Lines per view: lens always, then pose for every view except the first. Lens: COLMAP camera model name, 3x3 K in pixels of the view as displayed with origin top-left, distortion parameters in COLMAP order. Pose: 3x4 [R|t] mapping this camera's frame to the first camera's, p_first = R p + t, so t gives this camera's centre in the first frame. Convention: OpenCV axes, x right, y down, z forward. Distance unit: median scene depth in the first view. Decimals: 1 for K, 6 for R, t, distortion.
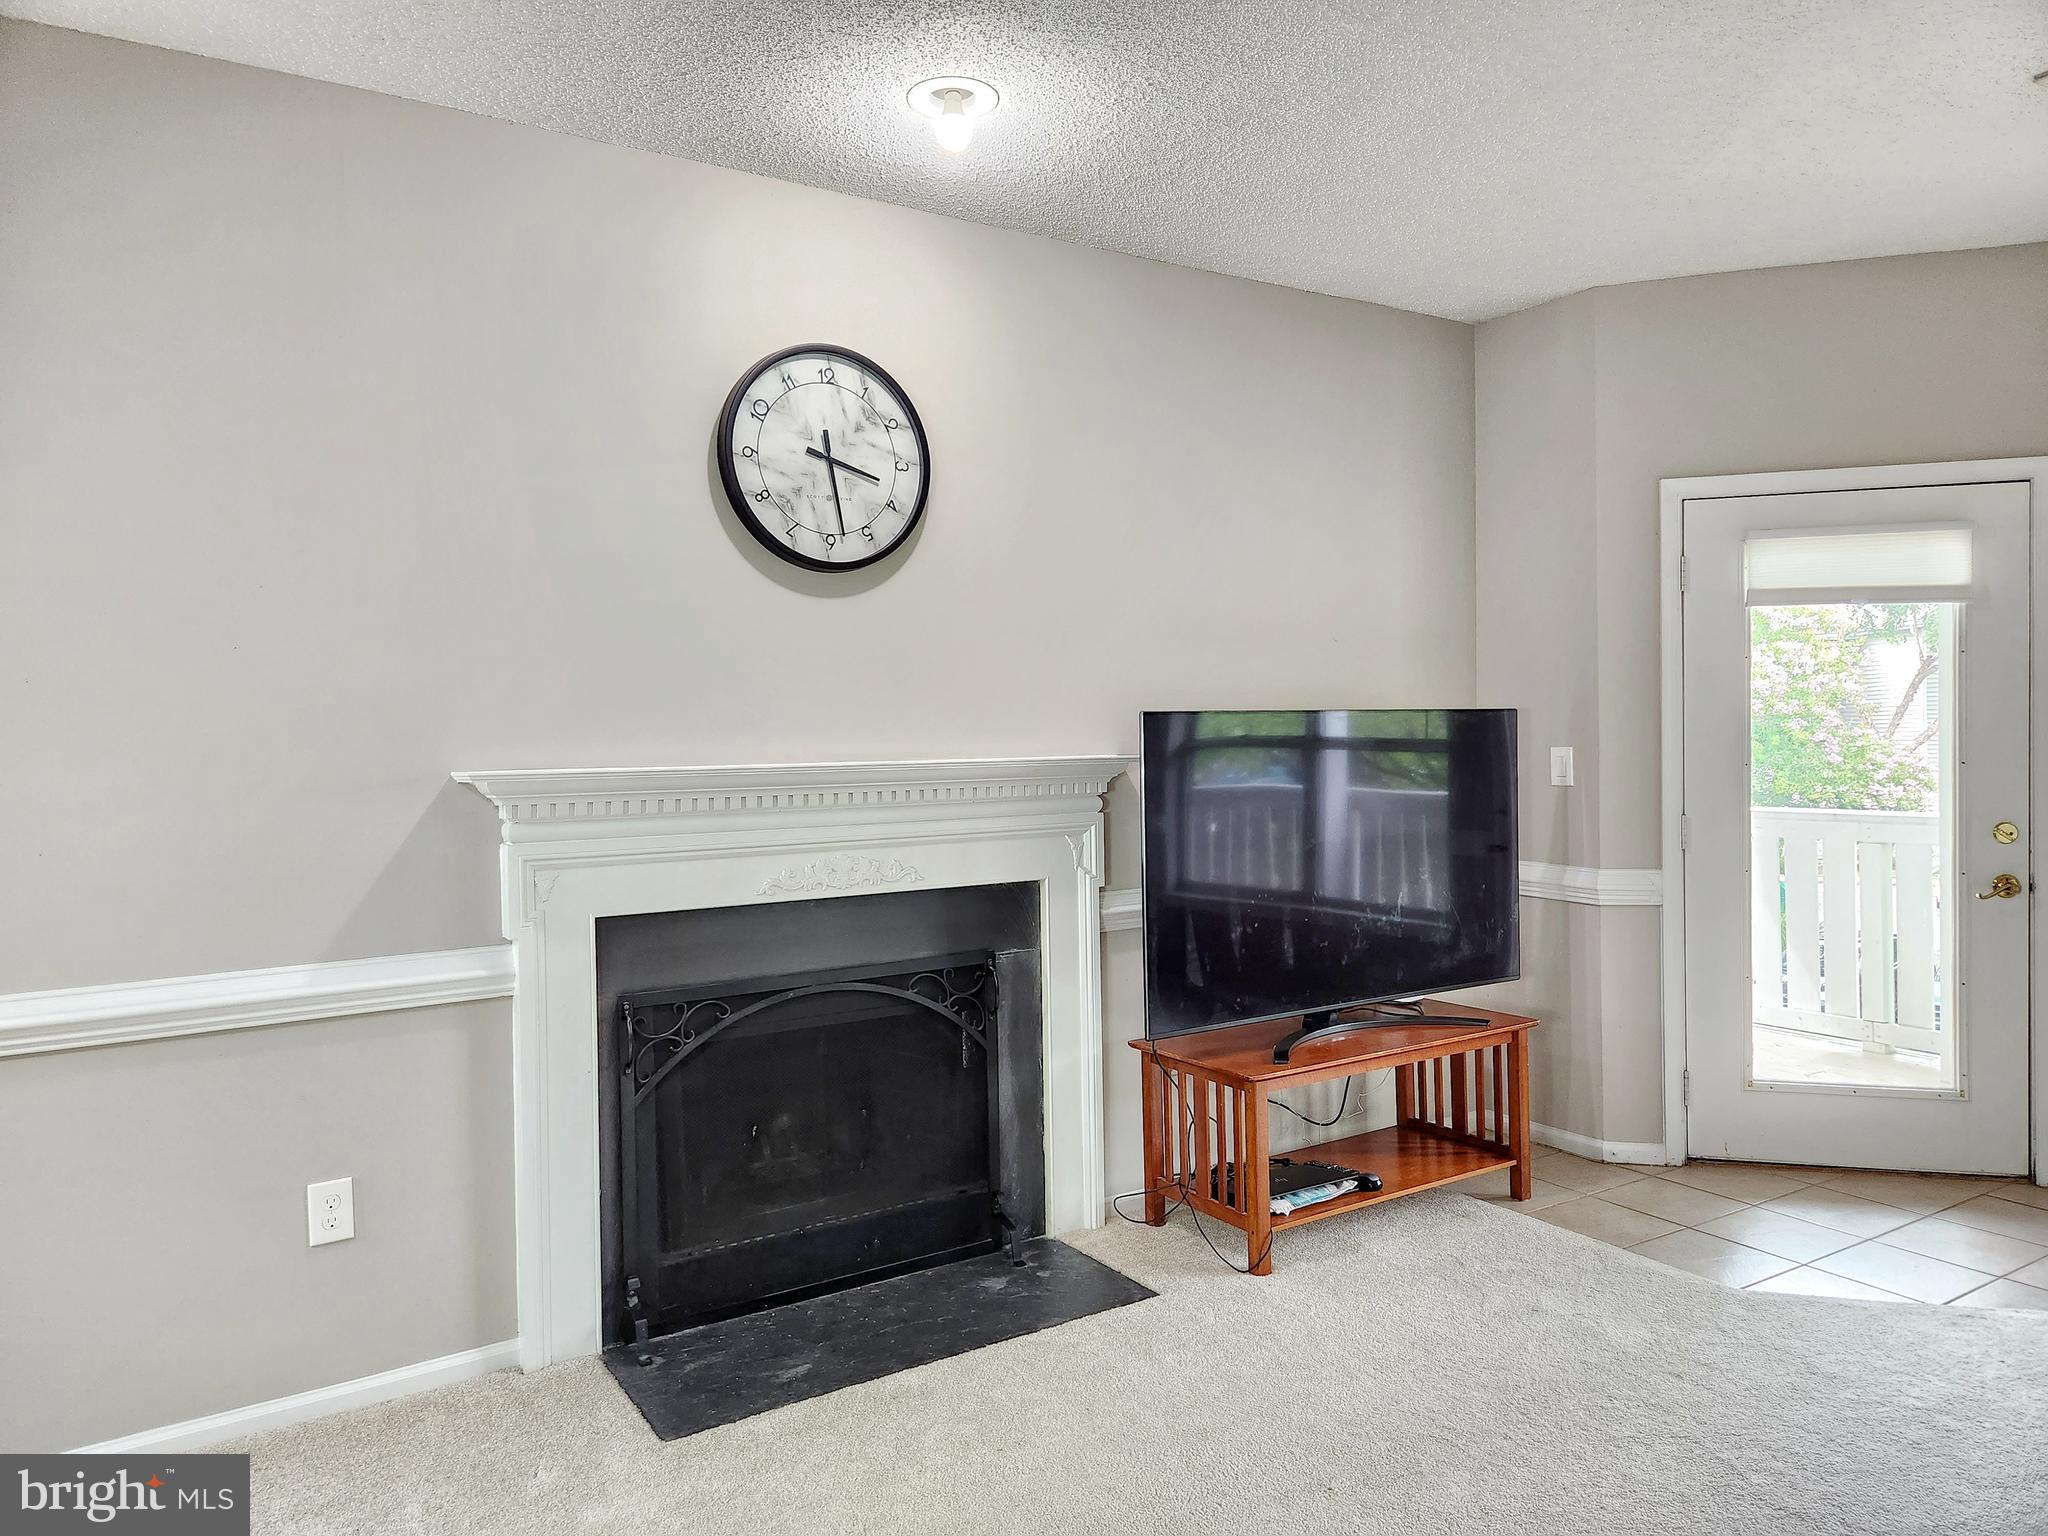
lens RADIAL K [[1364.9, 0, 1015.0], [0, 1364.9, 767.2], [0, 0, 1]] dist [0.071572, -0.049904]
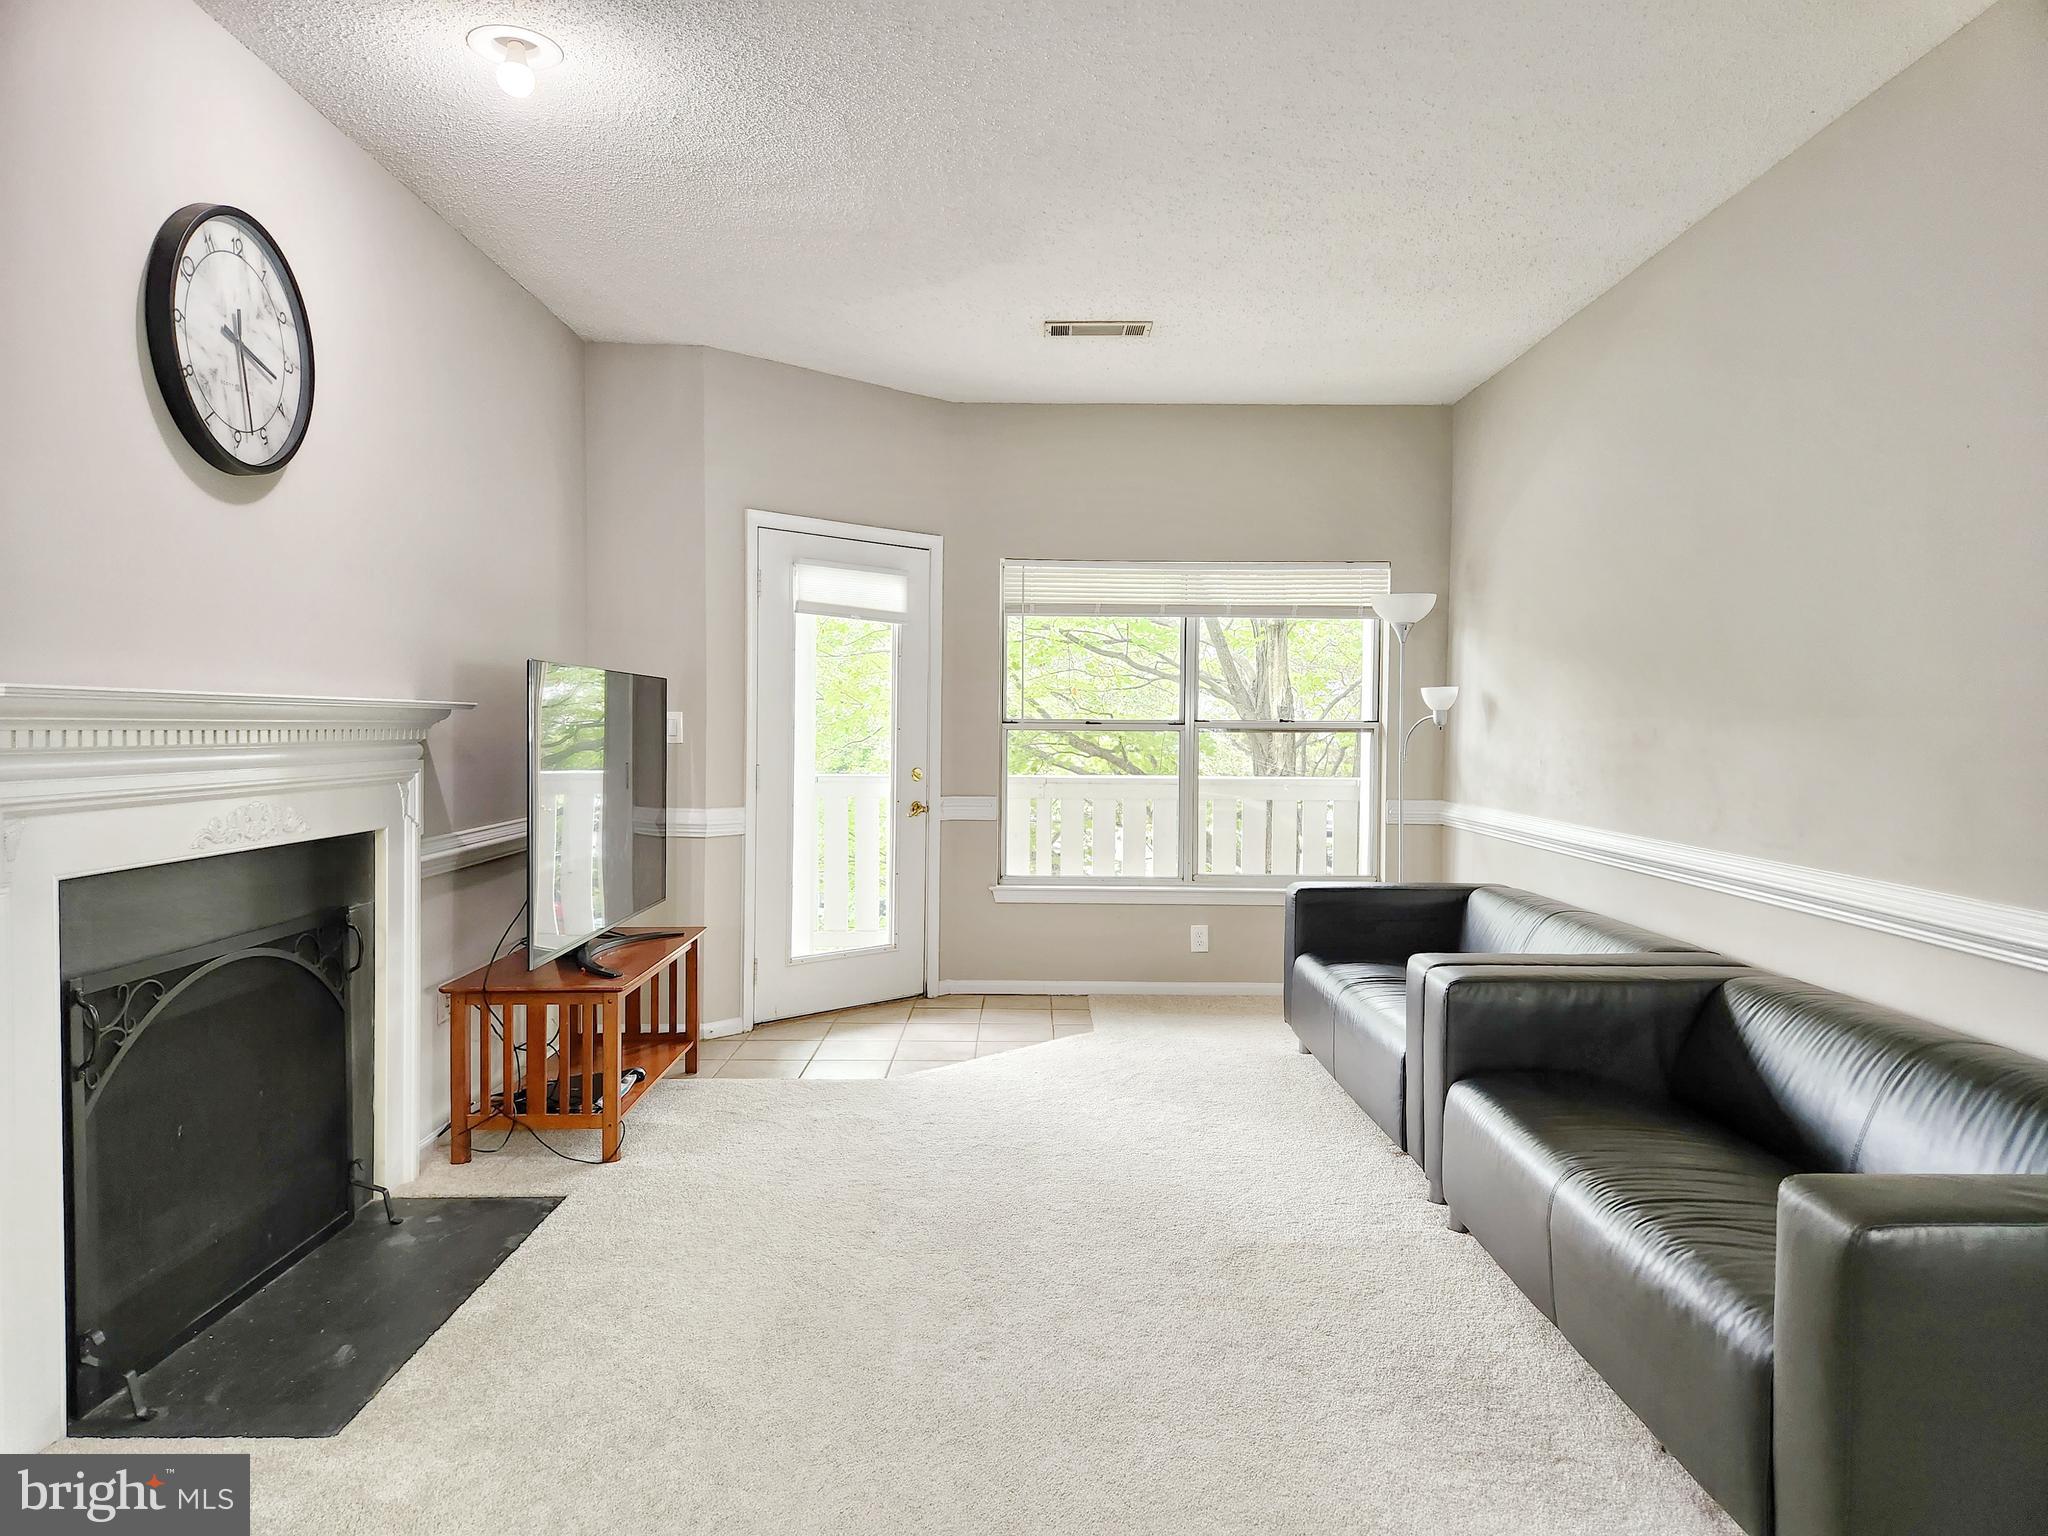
lens RADIAL K [[1364.9, 0, 1015.0], [0, 1364.9, 767.2], [0, 0, 1]] dist [0.071572, -0.049904]
pose [[0.531425, -0.004265, 0.847095, -0.560467], [0.003960, 0.999989, 0.002550, 0.038507], [-0.847096, 0.001999, 0.531436, 0.106446]]
